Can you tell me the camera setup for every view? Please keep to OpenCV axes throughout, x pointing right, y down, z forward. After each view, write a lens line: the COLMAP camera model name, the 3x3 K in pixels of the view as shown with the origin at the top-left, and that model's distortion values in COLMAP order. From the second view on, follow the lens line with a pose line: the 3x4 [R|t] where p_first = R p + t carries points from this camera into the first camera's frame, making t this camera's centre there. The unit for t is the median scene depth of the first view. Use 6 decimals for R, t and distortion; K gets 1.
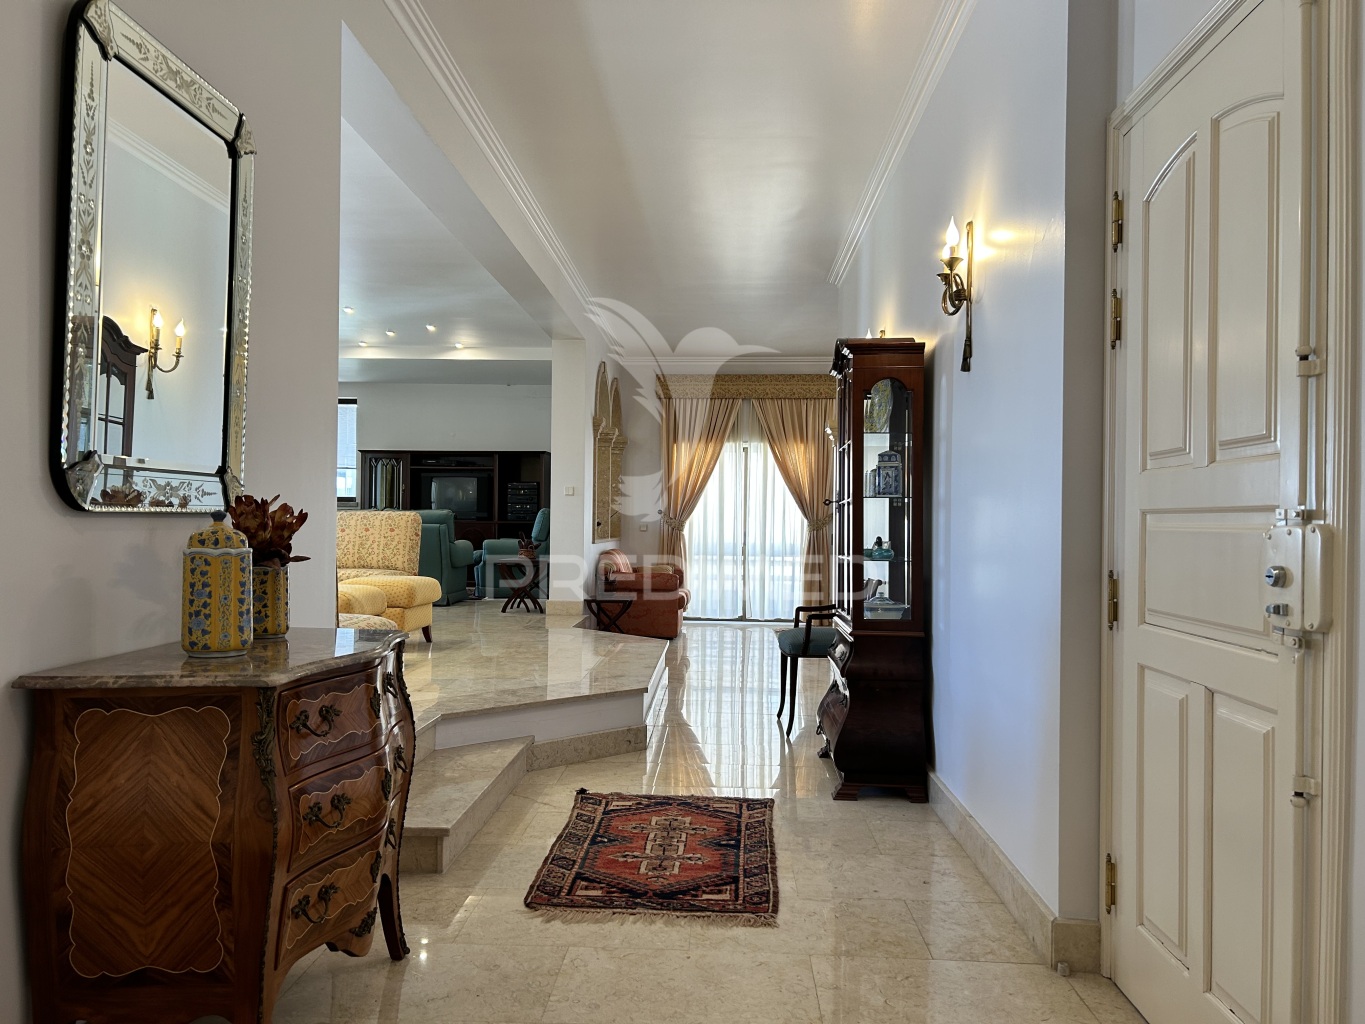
lens RADIAL K [[1028.4, 0, 681.7], [0, 1028.4, 511.8], [0, 0, 1]] dist [0.065476, -0.085912]
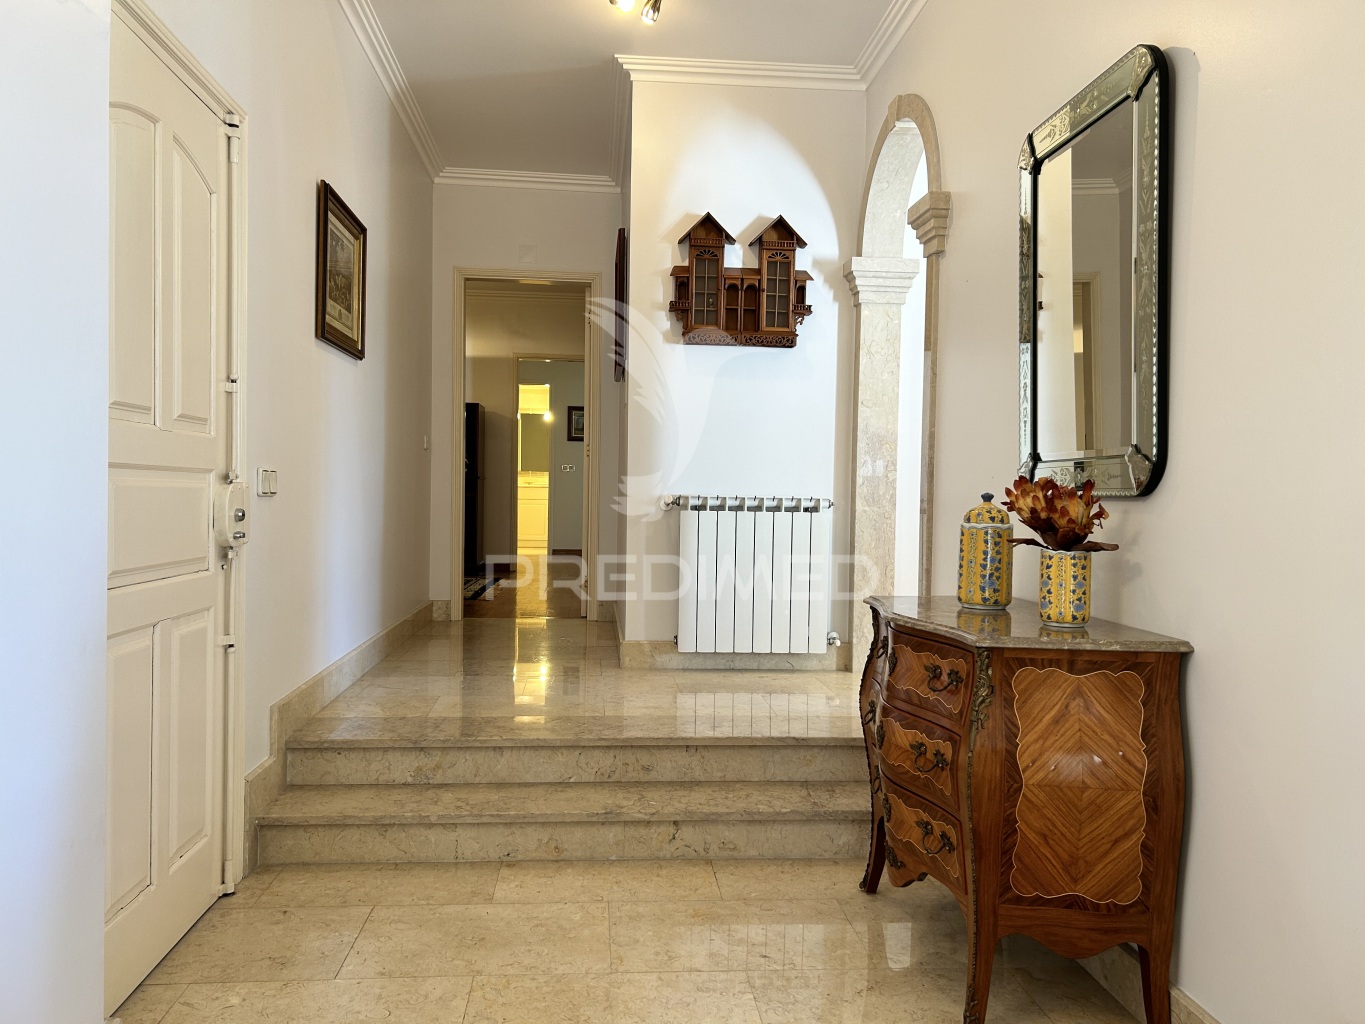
lens RADIAL K [[1028.4, 0, 670.5], [0, 1028.4, 520.4], [0, 0, 1]] dist [0.065476, -0.085912]
pose [[-0.992457, -0.024820, -0.120050, 0.045095], [-0.026479, 0.999574, 0.012249, 0.014686], [0.119695, 0.015336, -0.992692, 1.185891]]
